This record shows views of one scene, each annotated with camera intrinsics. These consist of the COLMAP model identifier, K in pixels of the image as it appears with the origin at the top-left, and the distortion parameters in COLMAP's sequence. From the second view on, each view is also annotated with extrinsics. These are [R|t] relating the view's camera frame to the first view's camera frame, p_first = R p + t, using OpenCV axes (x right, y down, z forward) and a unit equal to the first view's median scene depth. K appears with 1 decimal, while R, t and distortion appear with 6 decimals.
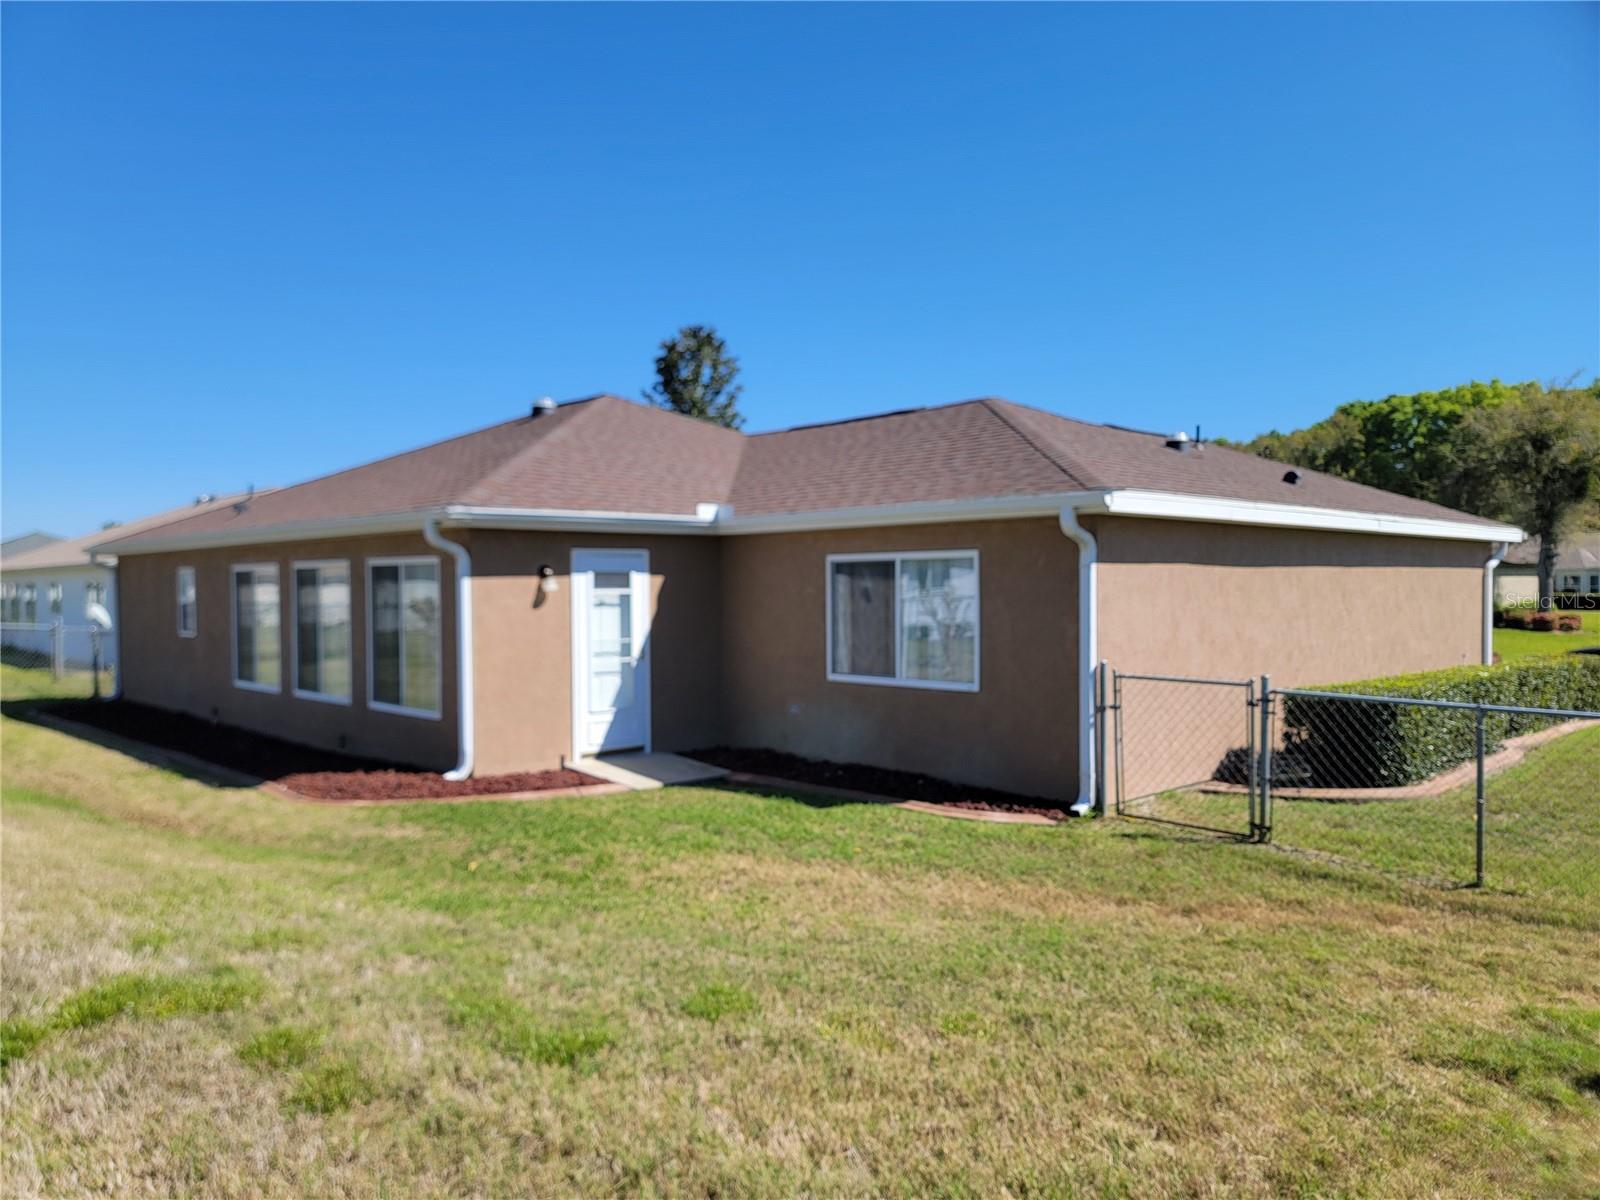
lens RADIAL K [[1121.4, 0, 803.1], [0, 1121.4, 614.0], [0, 0, 1]] dist [0.073464, -0.062133]
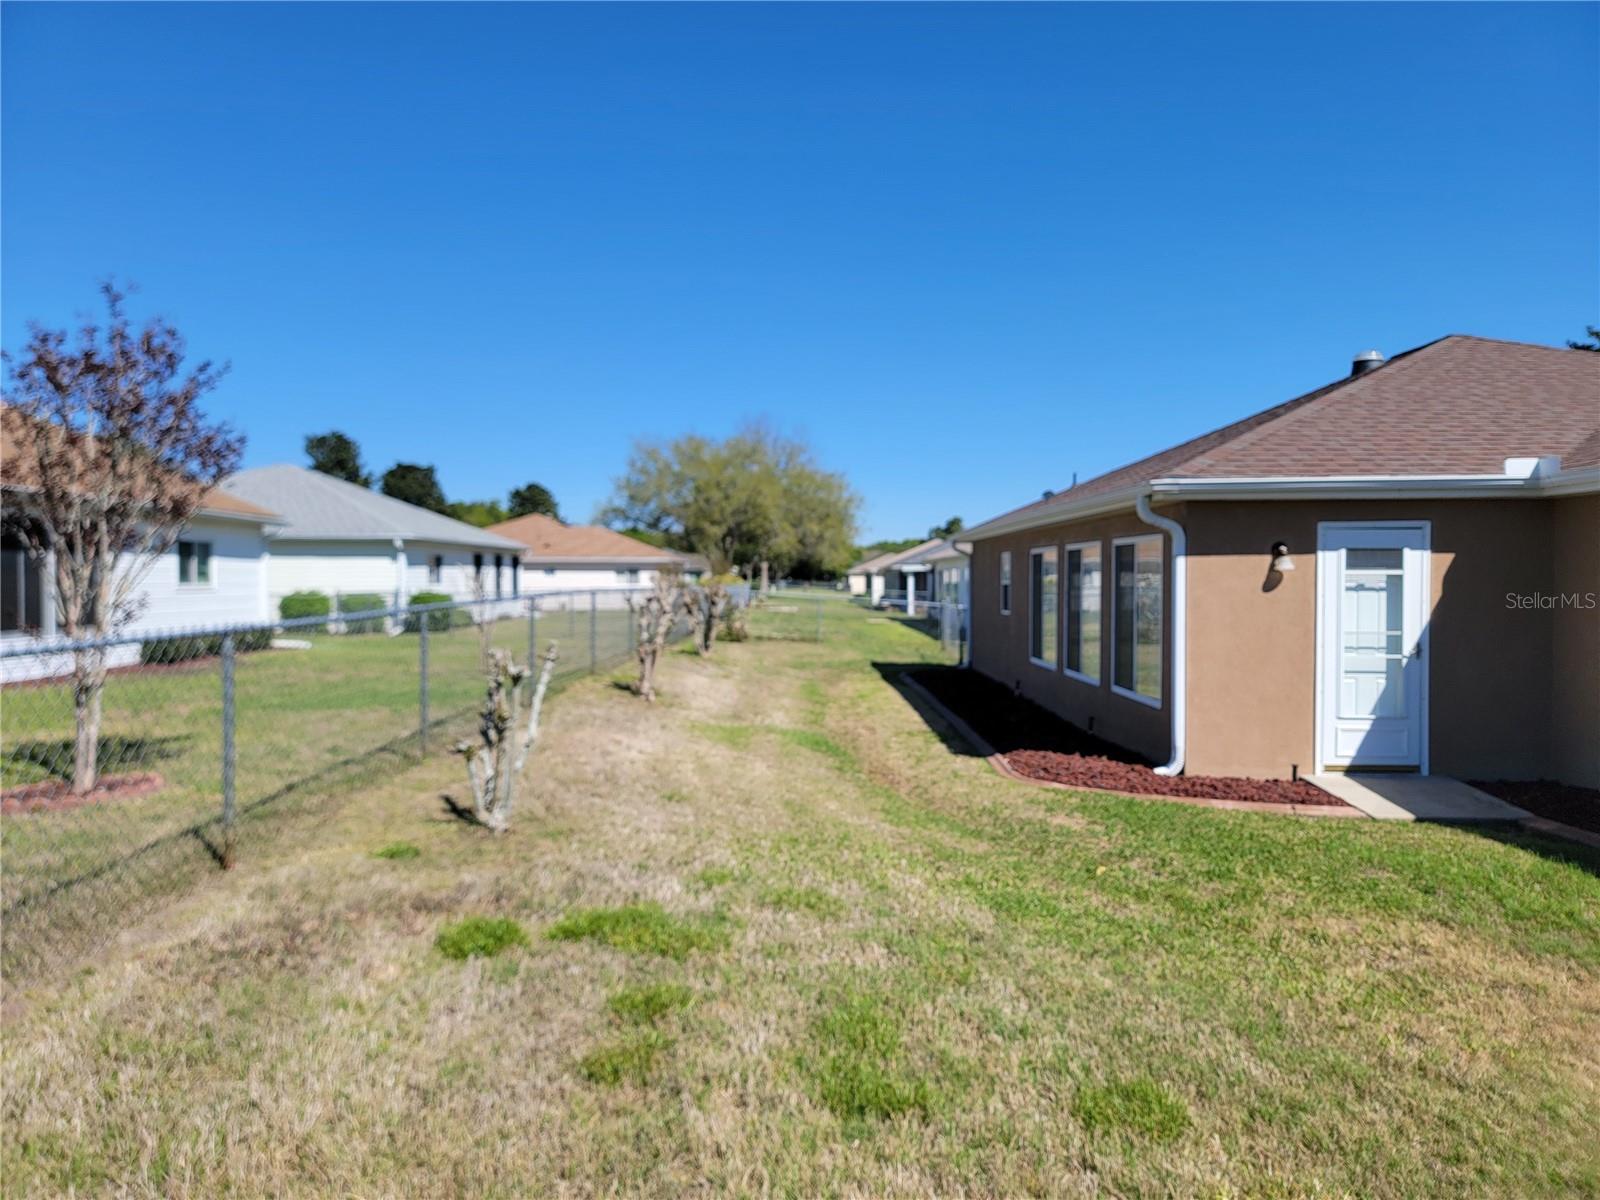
lens RADIAL K [[1121.4, 0, 803.1], [0, 1121.4, 614.0], [0, 0, 1]] dist [0.073464, -0.062133]
pose [[0.714838, 0.026109, -0.698802, 0.121440], [-0.017583, 0.999658, 0.019363, 0.001394], [0.699069, -0.001555, 0.715053, 0.126542]]
